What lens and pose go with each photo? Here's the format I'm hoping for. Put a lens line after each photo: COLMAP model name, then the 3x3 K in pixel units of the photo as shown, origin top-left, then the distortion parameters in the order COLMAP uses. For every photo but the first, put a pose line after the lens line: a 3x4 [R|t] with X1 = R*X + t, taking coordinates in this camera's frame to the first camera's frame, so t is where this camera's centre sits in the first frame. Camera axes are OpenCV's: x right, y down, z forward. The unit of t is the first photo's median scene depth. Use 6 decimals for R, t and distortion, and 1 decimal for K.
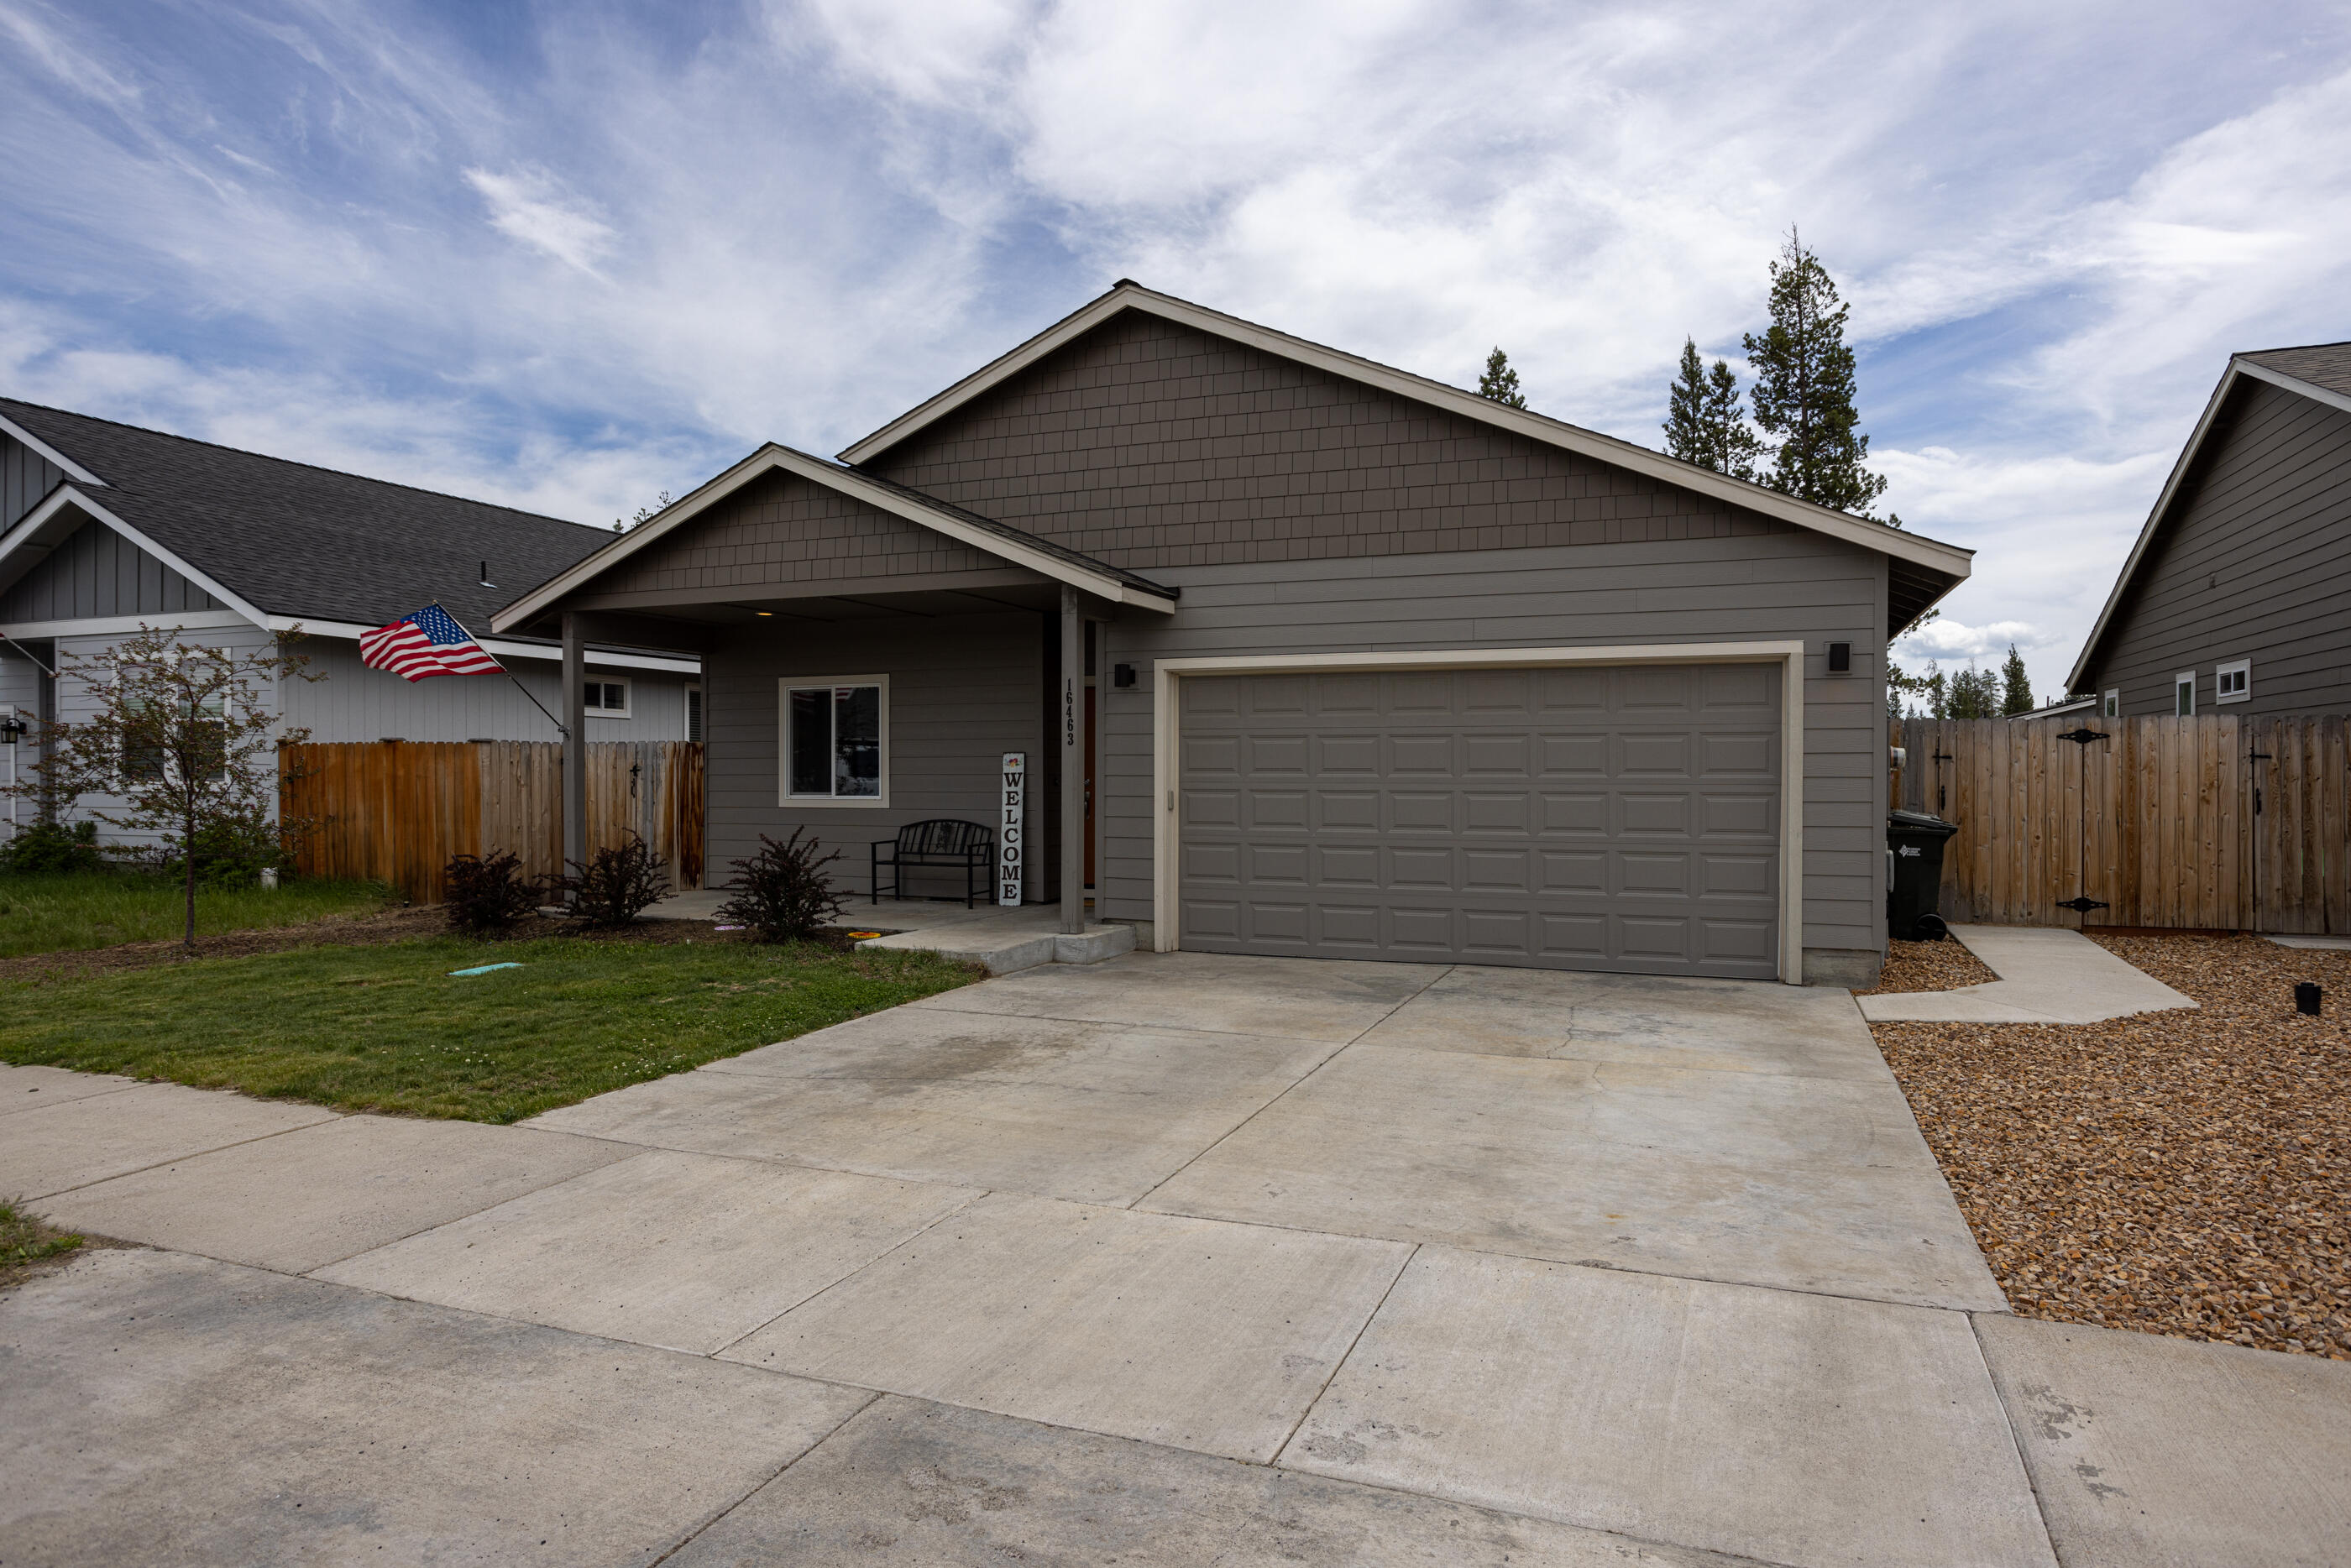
lens RADIAL K [[1396.8, 0, 1175.5], [0, 1396.8, 784.8], [0, 0, 1]] dist [-0.001637, -0.000121]
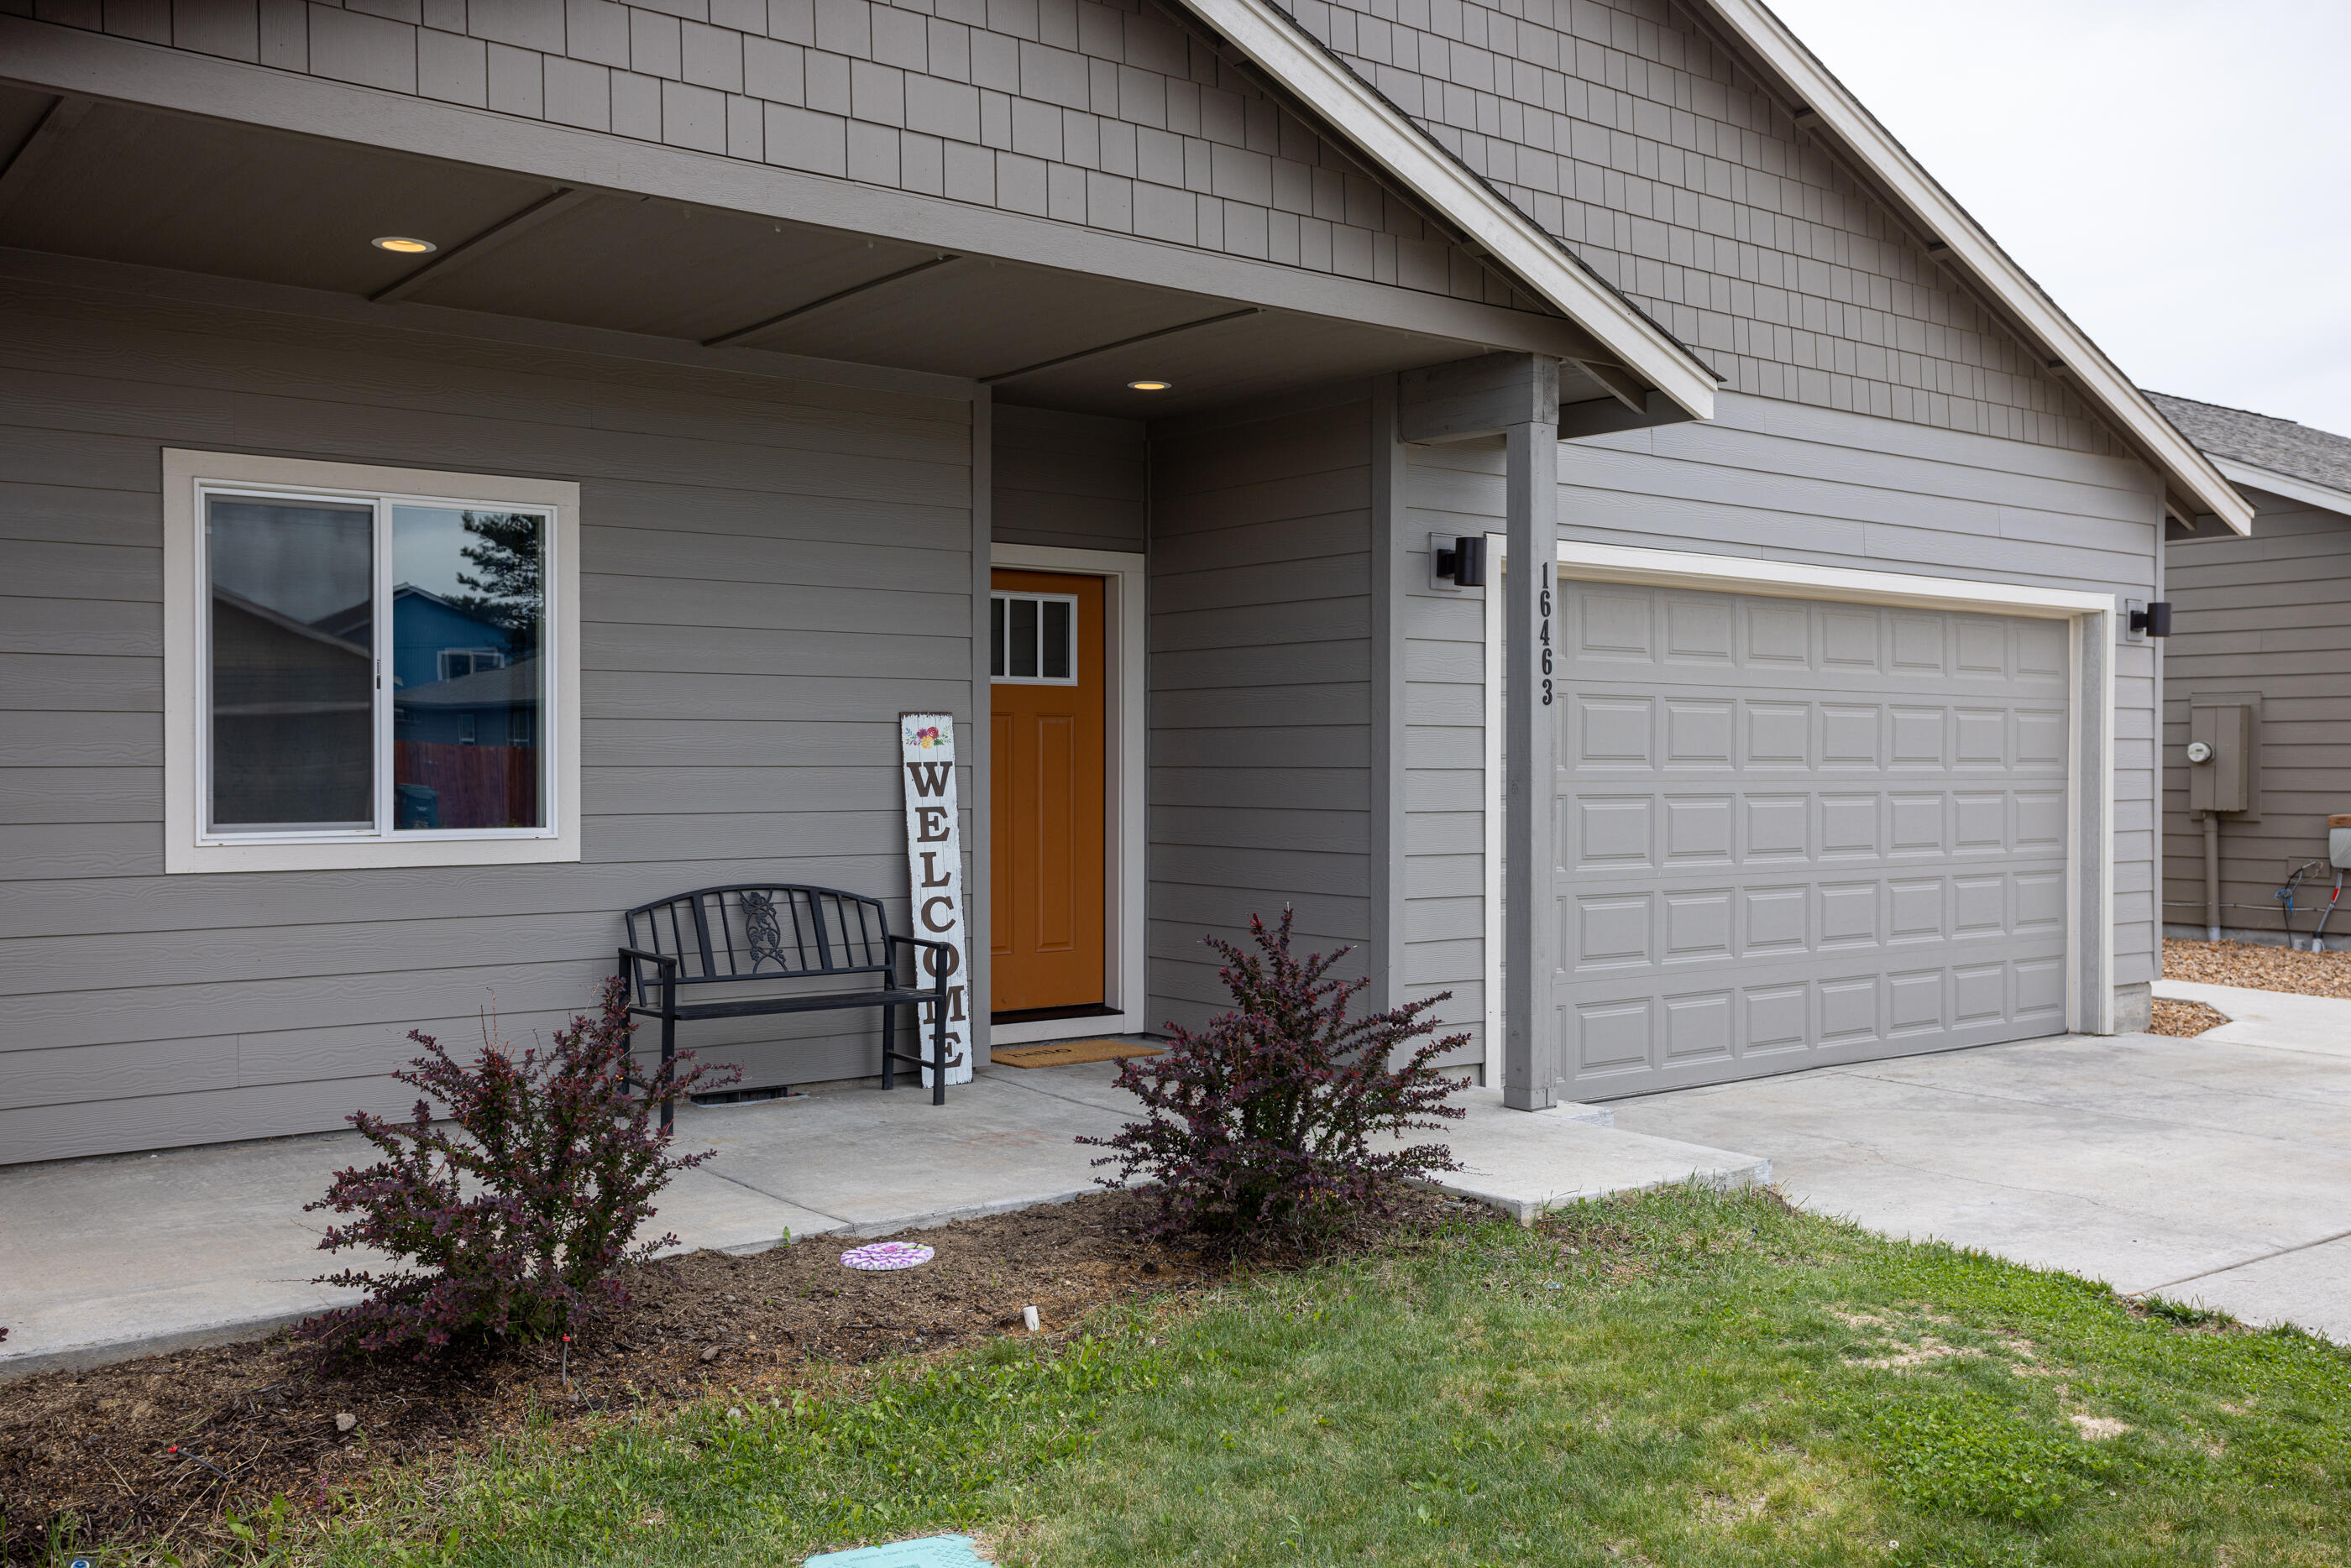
lens RADIAL K [[2122.1, 0, 1176.7], [0, 2122.1, 775.7], [0, 0, 1]] dist [0.009898, 0.004546]
pose [[0.505873, -0.003179, 0.862602, -0.621566], [0.007018, 0.999975, -0.000430, -0.003826], [-0.862579, 0.006272, 0.505883, 0.620484]]
